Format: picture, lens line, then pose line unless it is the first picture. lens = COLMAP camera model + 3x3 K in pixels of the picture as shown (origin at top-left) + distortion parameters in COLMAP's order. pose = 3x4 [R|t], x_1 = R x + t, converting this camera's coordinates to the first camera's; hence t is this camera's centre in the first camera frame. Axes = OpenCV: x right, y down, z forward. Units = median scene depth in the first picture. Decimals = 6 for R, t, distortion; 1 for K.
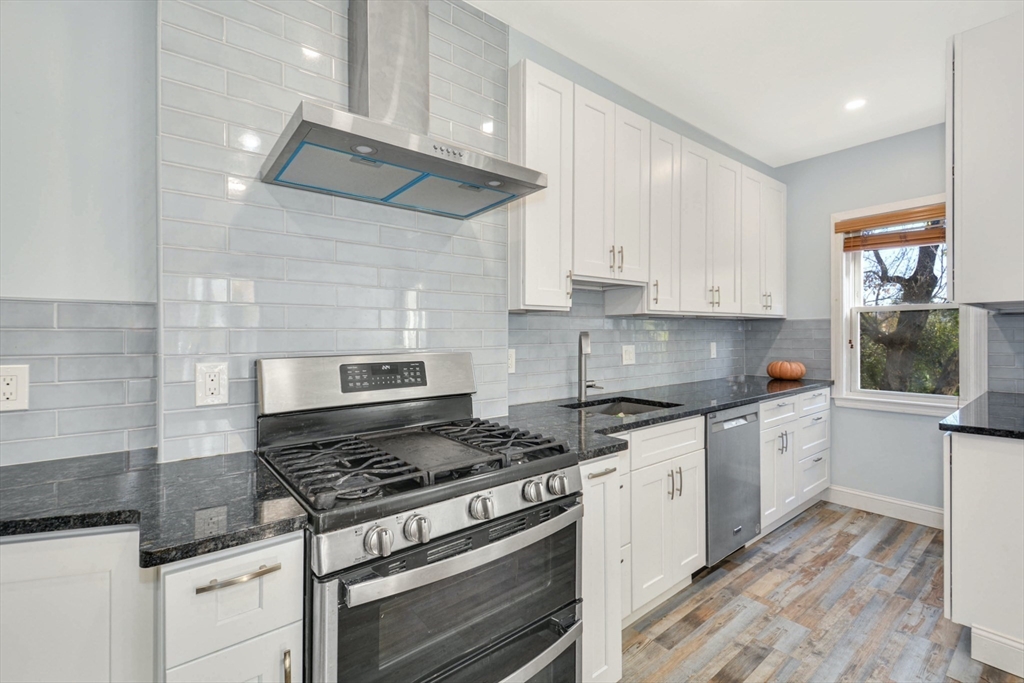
lens RADIAL K [[455.9, 0, 509.0], [0, 455.9, 336.1], [0, 0, 1]] dist [0.021288, -0.013748]
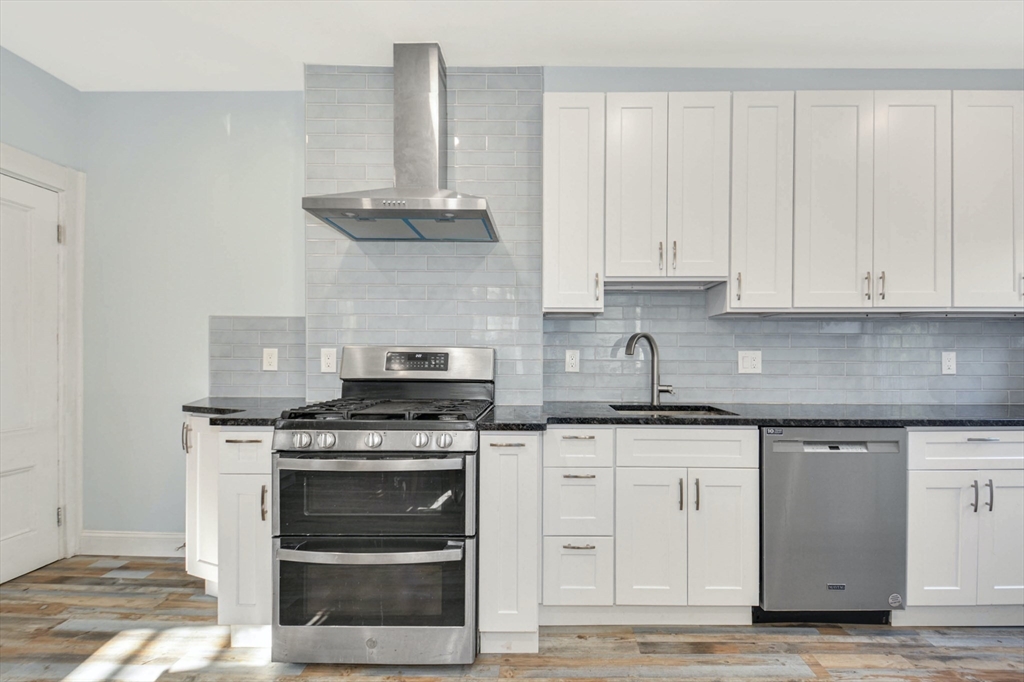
lens RADIAL K [[466.5, 0, 533.5], [0, 466.5, 358.6], [0, 0, 1]] dist [0.011960, -0.014892]
pose [[0.769121, 0.012620, -0.638979, 0.587062], [-0.012579, 0.999910, 0.004607, 0.041260], [0.638979, 0.004494, 0.769211, 0.065395]]
